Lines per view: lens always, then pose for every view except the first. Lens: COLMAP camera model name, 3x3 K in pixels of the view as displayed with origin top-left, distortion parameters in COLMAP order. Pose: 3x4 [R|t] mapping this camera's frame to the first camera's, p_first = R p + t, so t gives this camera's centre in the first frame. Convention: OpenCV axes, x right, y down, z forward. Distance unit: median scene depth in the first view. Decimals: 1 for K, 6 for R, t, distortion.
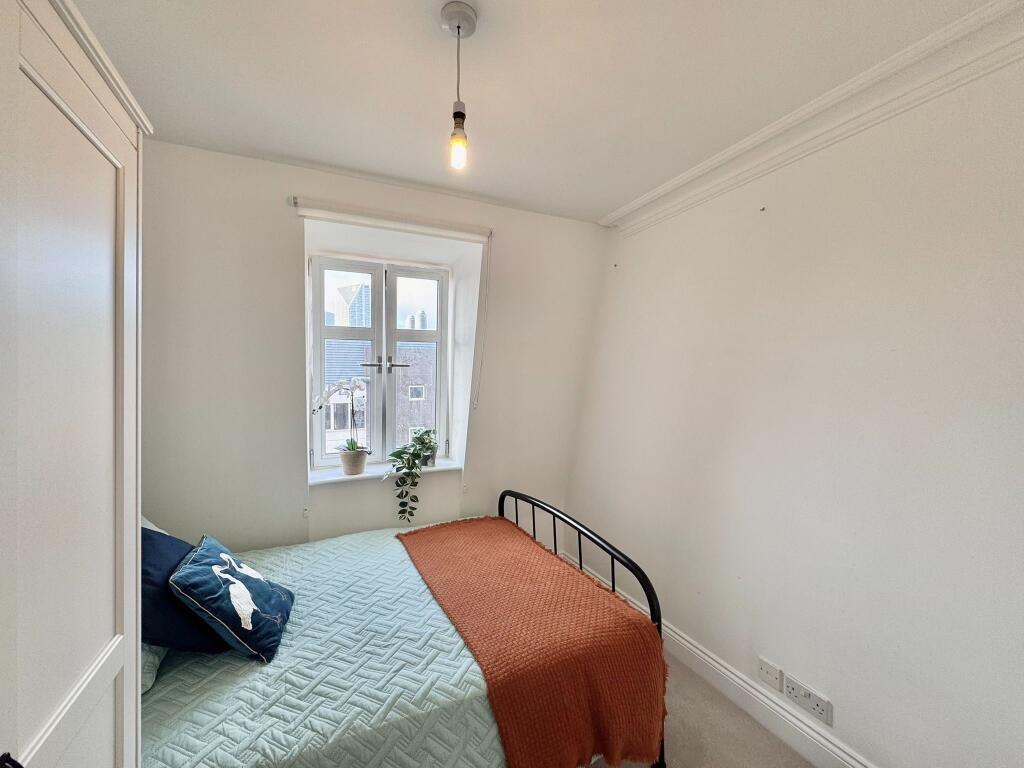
lens RADIAL K [[406.5, 0, 513.3], [0, 406.5, 380.8], [0, 0, 1]] dist [-0.002336, -0.000147]
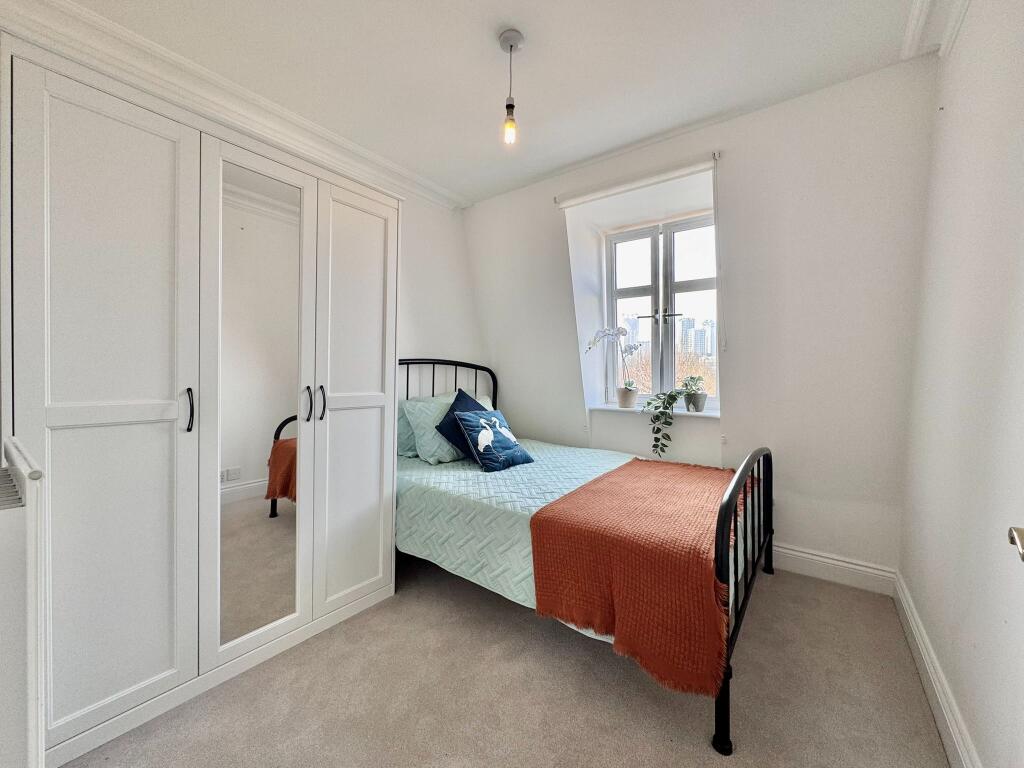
lens RADIAL K [[409.7, 0, 512.9], [0, 409.7, 381.7], [0, 0, 1]] dist [0.000732, 0.000200]
pose [[0.452375, 0.026669, -0.891429, 0.533066], [-0.025014, 0.999539, 0.017210, 0.138547], [0.891477, 0.014513, 0.452833, 0.152936]]
